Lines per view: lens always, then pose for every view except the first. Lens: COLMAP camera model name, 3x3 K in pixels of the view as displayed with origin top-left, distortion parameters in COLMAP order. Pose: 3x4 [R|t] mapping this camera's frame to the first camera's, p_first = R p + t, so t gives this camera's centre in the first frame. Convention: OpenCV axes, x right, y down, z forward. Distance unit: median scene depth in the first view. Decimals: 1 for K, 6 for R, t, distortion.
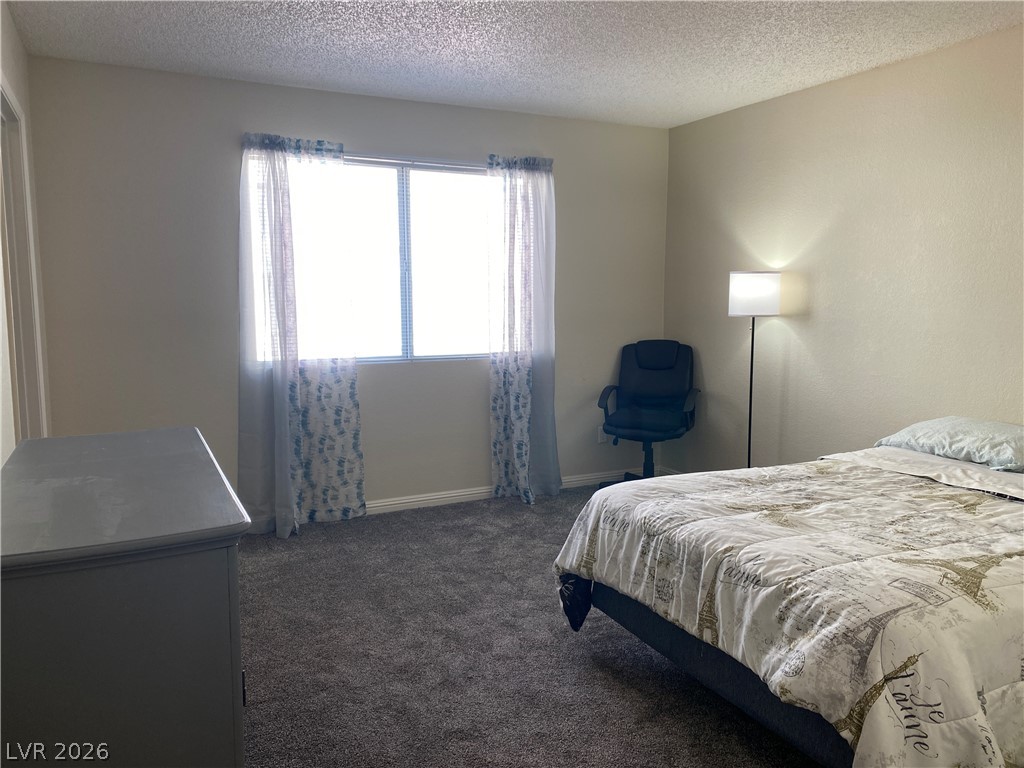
lens RADIAL K [[787.8, 0, 533.4], [0, 787.8, 382.4], [0, 0, 1]] dist [0.046785, -0.055111]
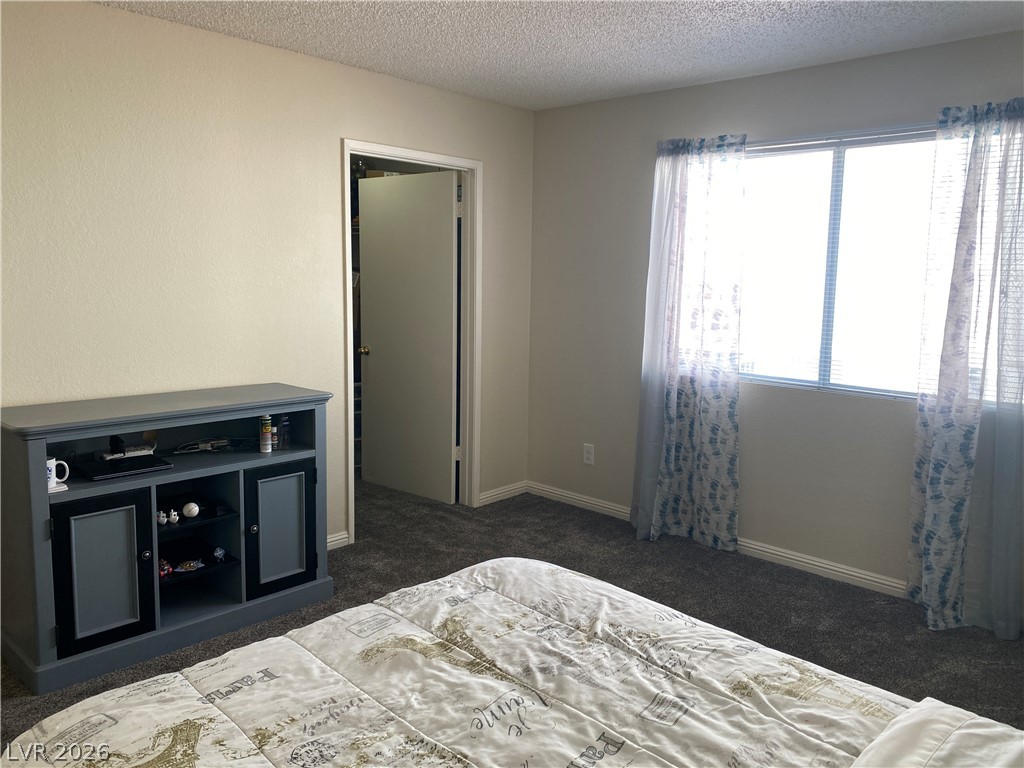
lens RADIAL K [[787.8, 0, 512.1], [0, 787.8, 381.3], [0, 0, 1]] dist [0.046785, -0.055111]
pose [[0.322861, 0.134540, -0.936835, 0.532744], [-0.132344, 0.986537, 0.096068, -0.076114], [0.937148, 0.092968, 0.336320, 0.467930]]
